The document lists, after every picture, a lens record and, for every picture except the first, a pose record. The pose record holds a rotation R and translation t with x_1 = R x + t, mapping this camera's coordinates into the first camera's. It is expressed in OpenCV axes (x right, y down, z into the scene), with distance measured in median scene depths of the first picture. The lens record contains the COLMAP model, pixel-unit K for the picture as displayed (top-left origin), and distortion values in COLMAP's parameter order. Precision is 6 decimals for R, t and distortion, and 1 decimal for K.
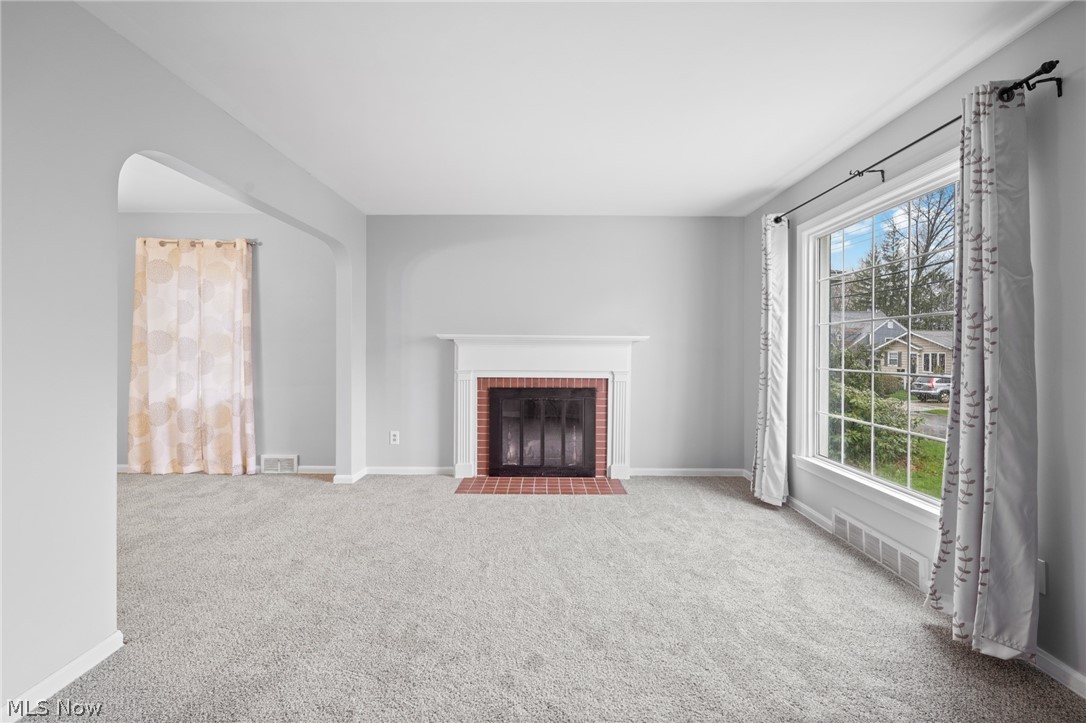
lens RADIAL K [[508.2, 0, 547.1], [0, 508.2, 350.1], [0, 0, 1]] dist [0.002109, 0.000536]
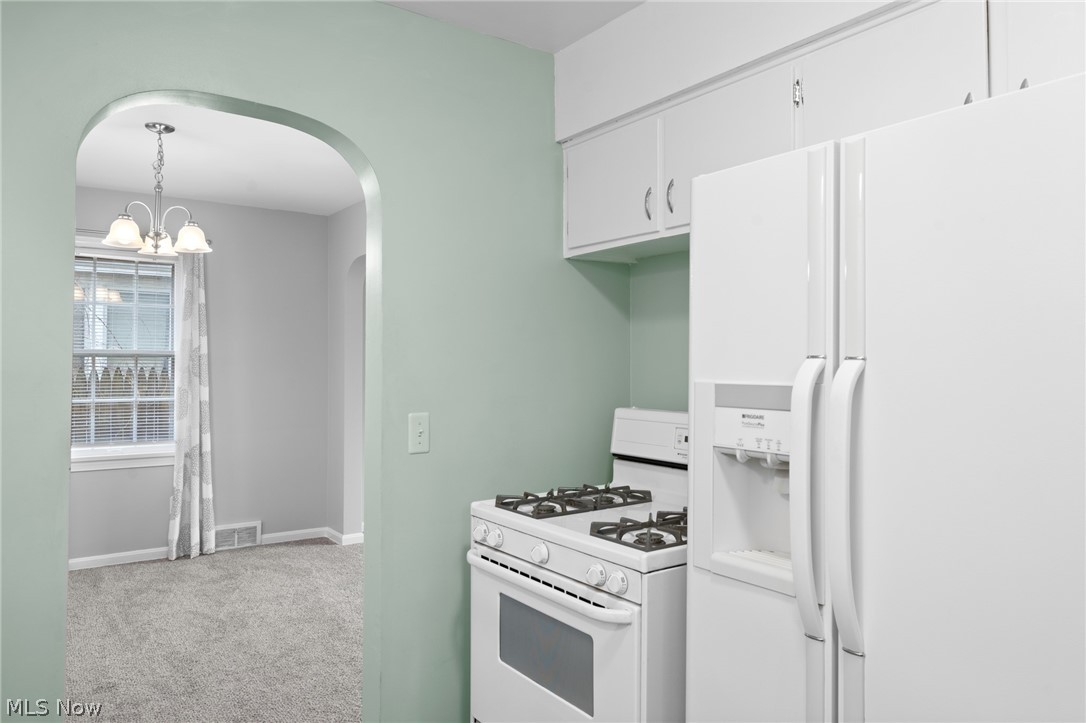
lens RADIAL K [[737.3, 0, 546.5], [0, 737.3, 347.5], [0, 0, 1]] dist [0.001806, 0.003400]
pose [[0.816896, 0.007615, 0.576734, -0.956782], [0.002162, 0.999865, -0.016264, -0.043001], [-0.576781, 0.014533, 0.816770, -0.192413]]
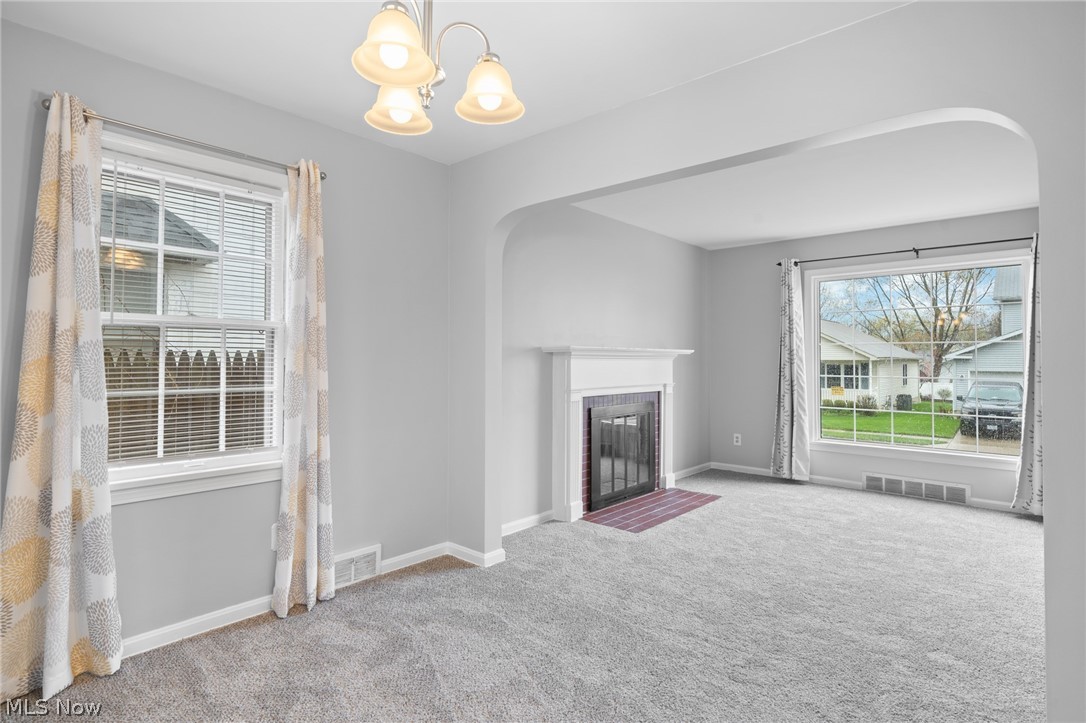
lens RADIAL K [[551.5, 0, 540.5], [0, 551.5, 349.4], [0, 0, 1]] dist [0.003118, 0.000078]
pose [[0.674682, 0.009555, 0.738047, -1.032790], [0.000975, 0.999904, -0.013836, -0.015318], [-0.738108, 0.010054, 0.674608, 0.516740]]
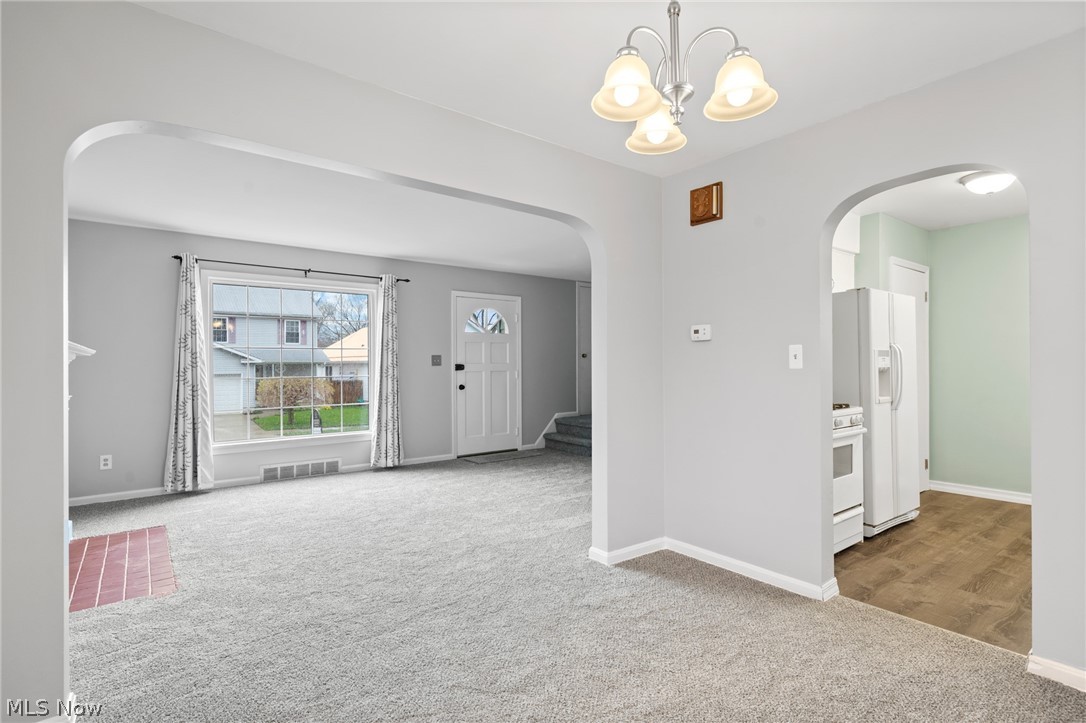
lens RADIAL K [[532.3, 0, 542.8], [0, 532.3, 358.7], [0, 0, 1]] dist [0.002058, 0.000296]
pose [[-0.600287, -0.000133, 0.799785, -1.077068], [0.000070, 1.000000, 0.000219, -0.018064], [-0.799785, 0.000188, -0.600287, 1.088822]]
